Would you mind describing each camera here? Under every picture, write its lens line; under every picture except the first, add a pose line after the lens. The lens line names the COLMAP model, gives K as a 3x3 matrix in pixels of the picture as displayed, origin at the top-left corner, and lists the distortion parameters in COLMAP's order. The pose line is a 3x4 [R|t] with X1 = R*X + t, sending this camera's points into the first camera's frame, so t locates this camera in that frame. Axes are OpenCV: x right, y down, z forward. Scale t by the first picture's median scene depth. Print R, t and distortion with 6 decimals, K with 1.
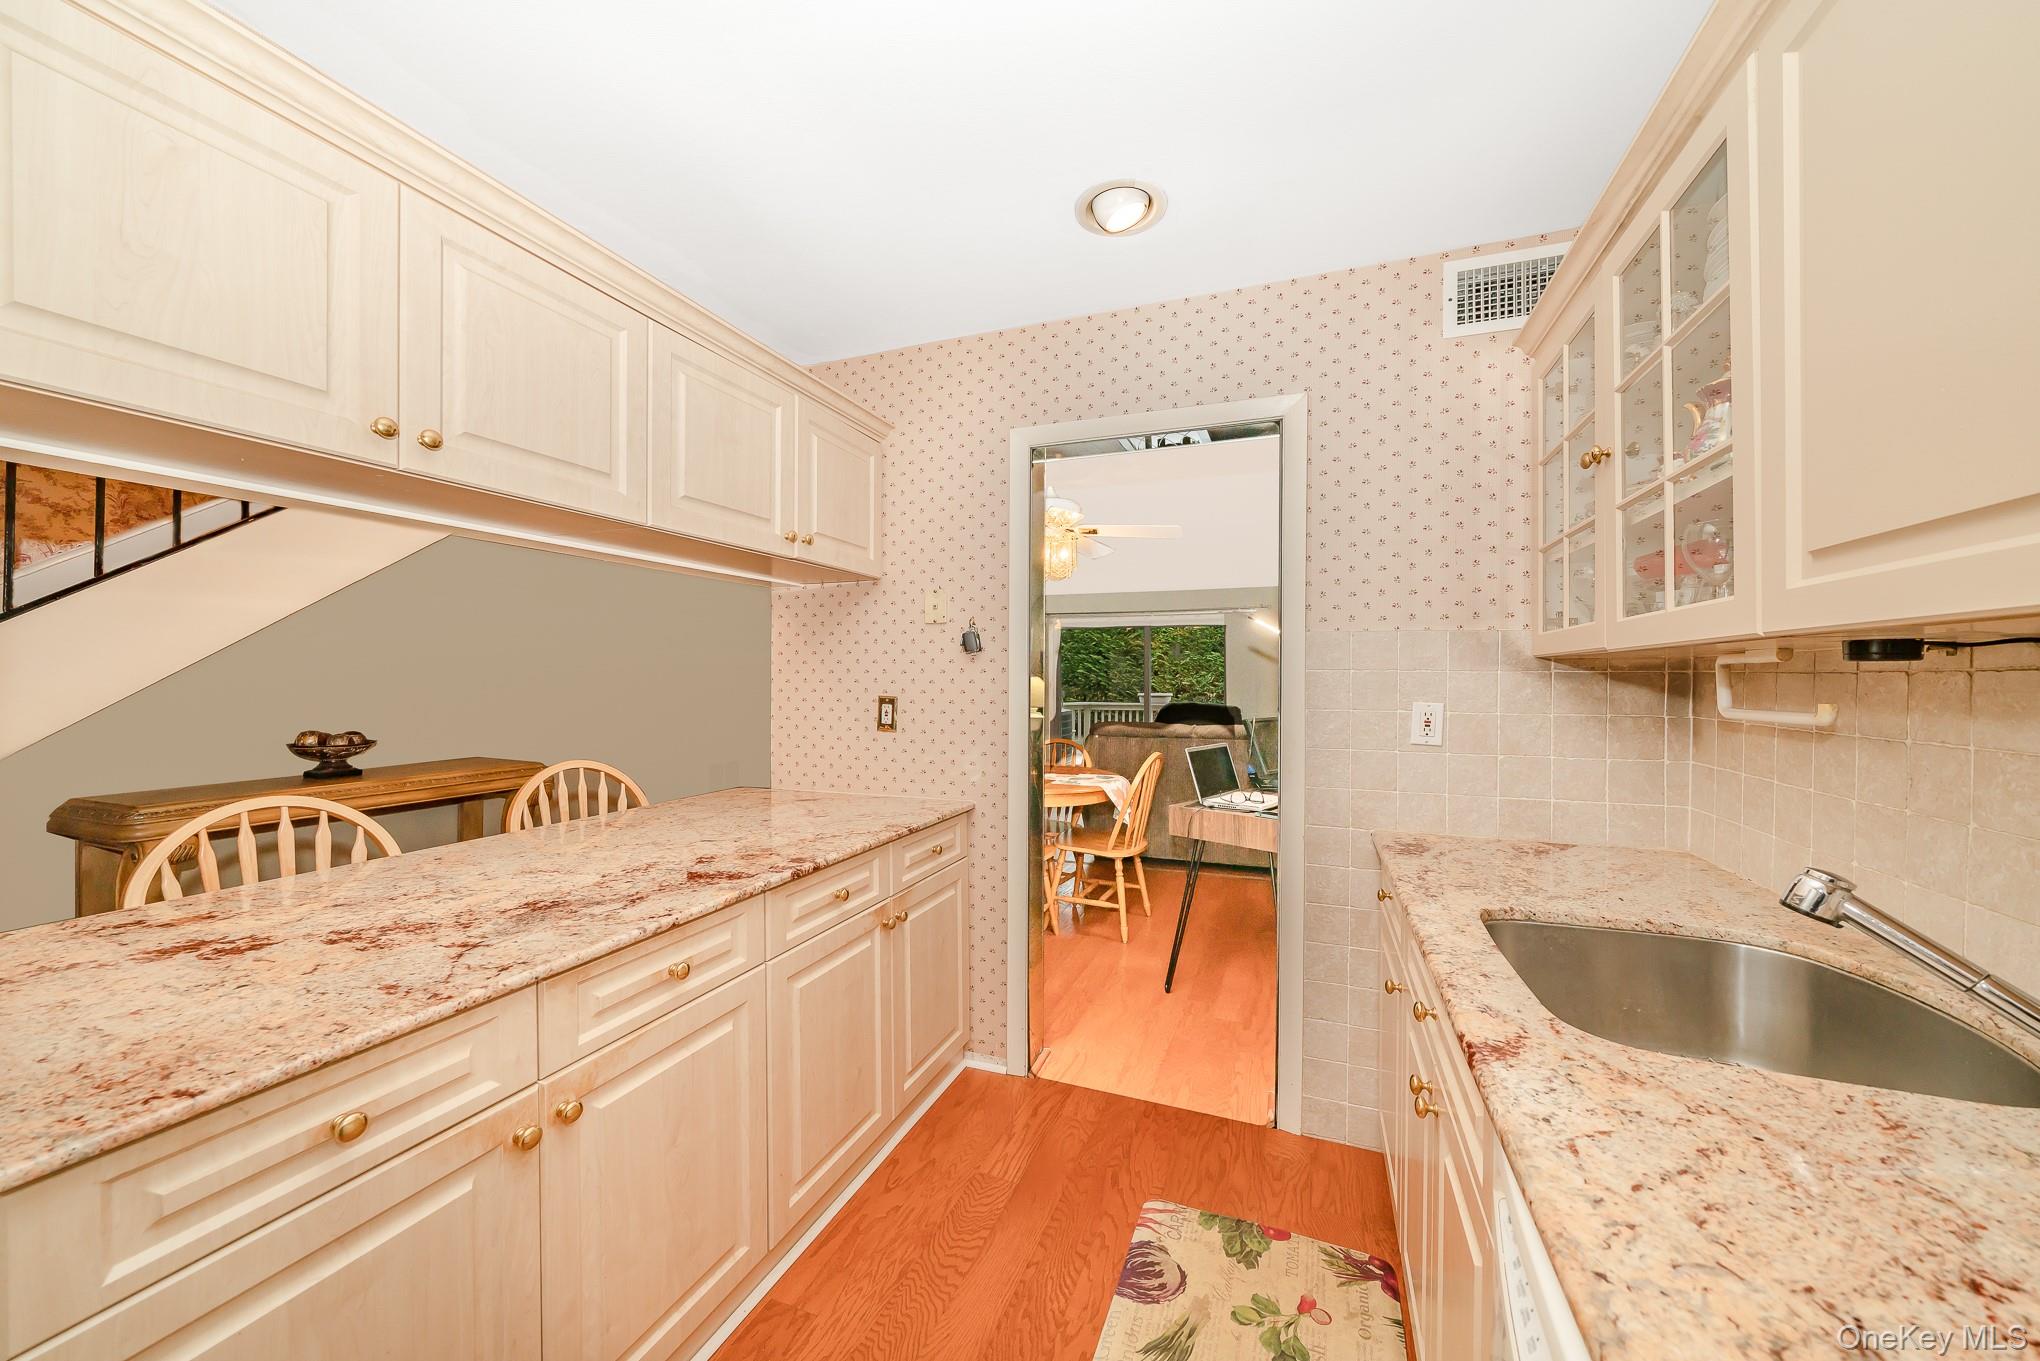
lens RADIAL K [[739.1, 0, 1028.9], [0, 739.1, 679.5], [0, 0, 1]] dist [-0.008856, -0.000558]
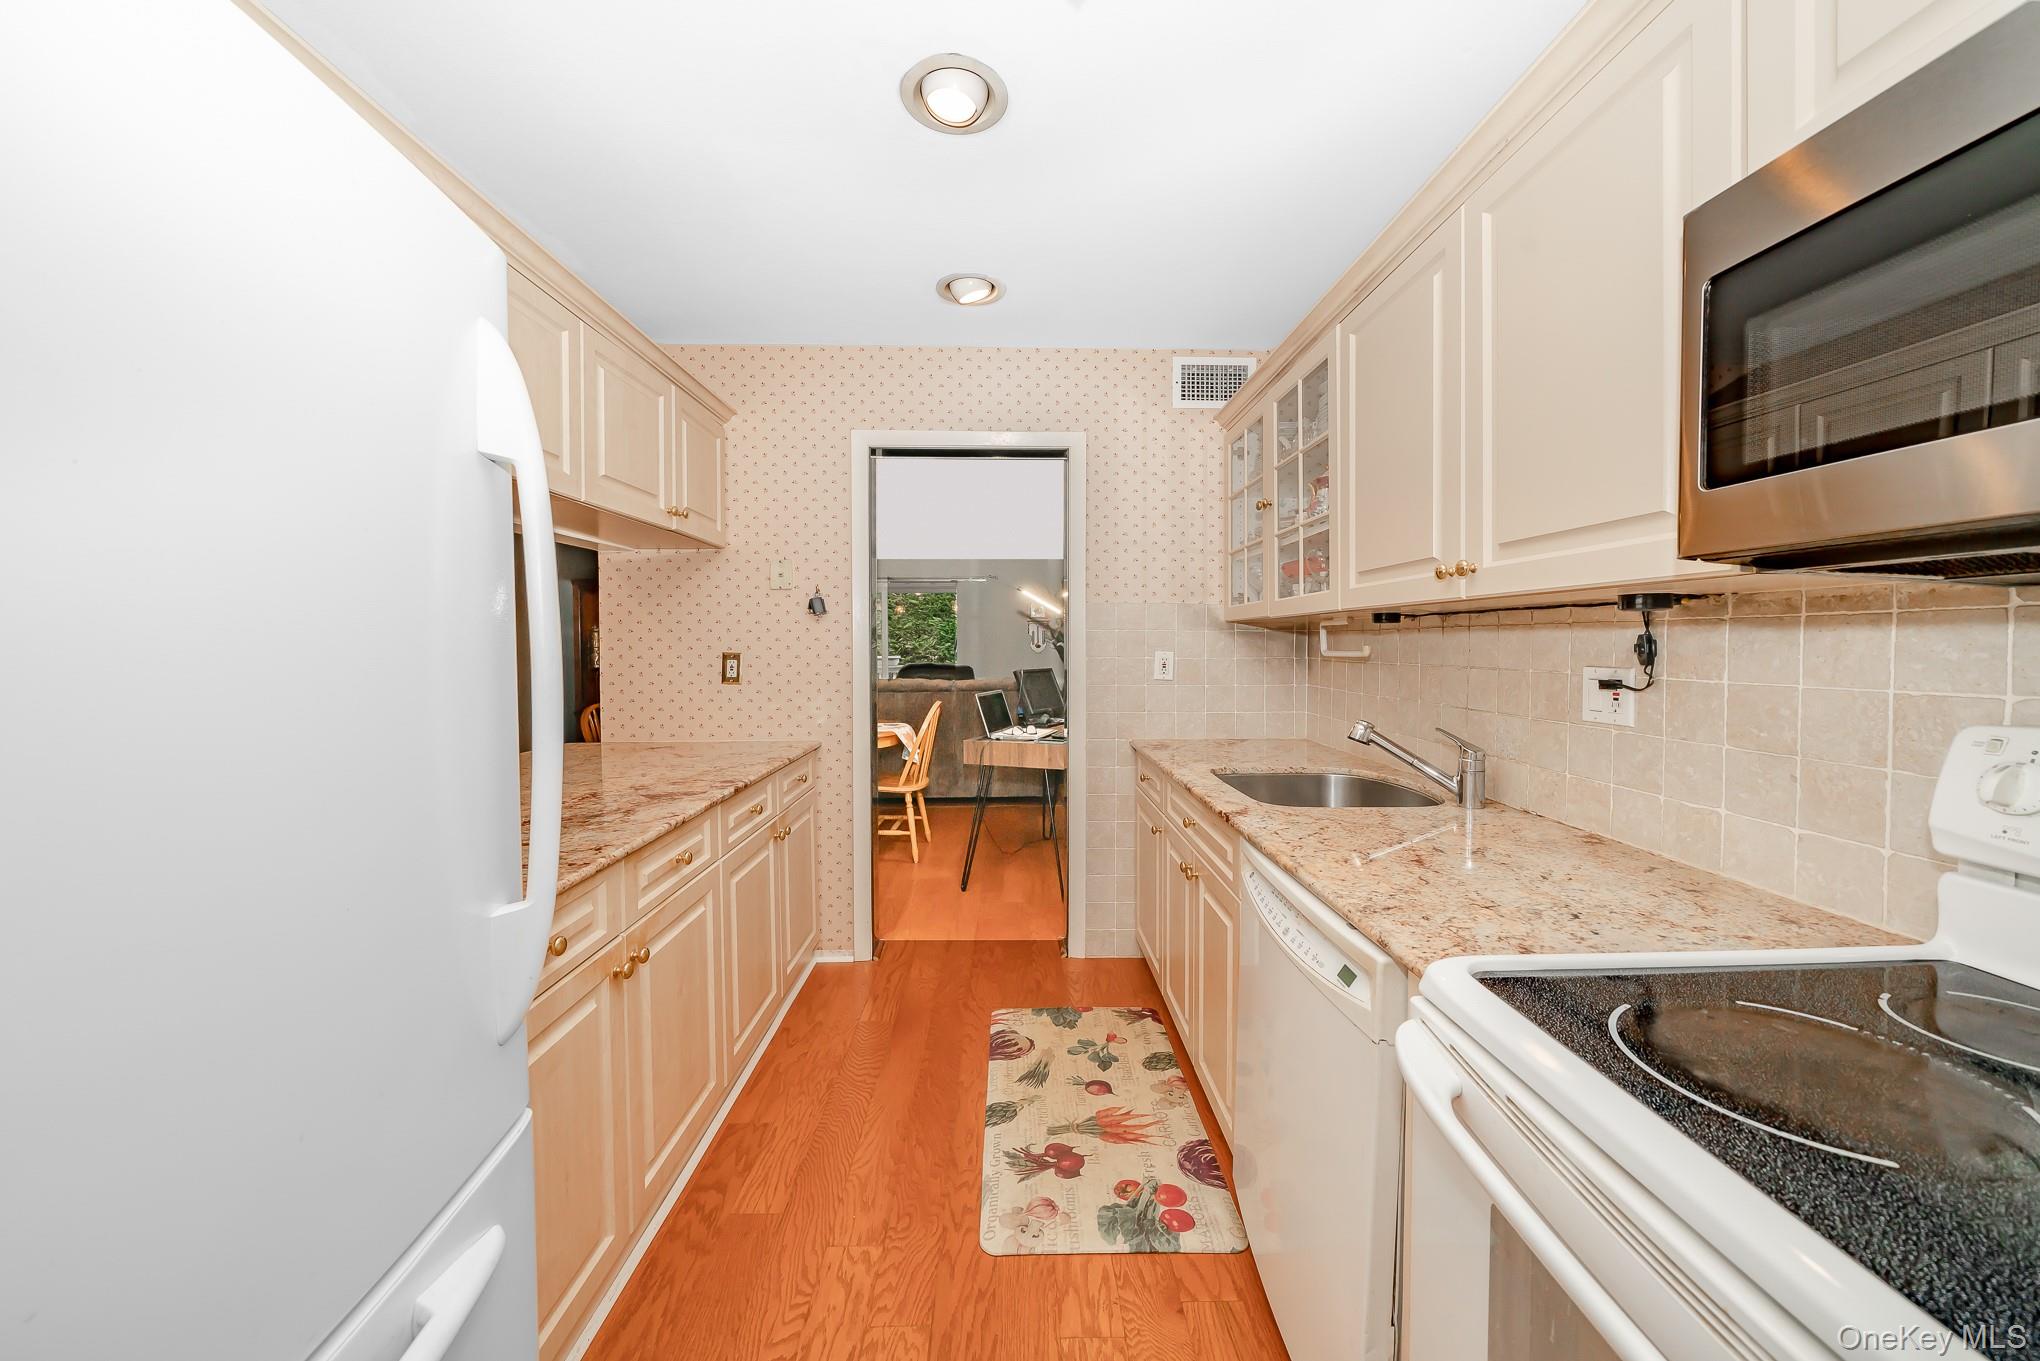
lens RADIAL K [[739.1, 0, 998.4], [0, 739.1, 648.6], [0, 0, 1]] dist [-0.008856, -0.000558]
pose [[0.939123, -0.004269, 0.343553, -0.287883], [0.002312, 0.999979, 0.006107, 0.015197], [-0.343572, -0.004941, 0.939113, -0.289060]]
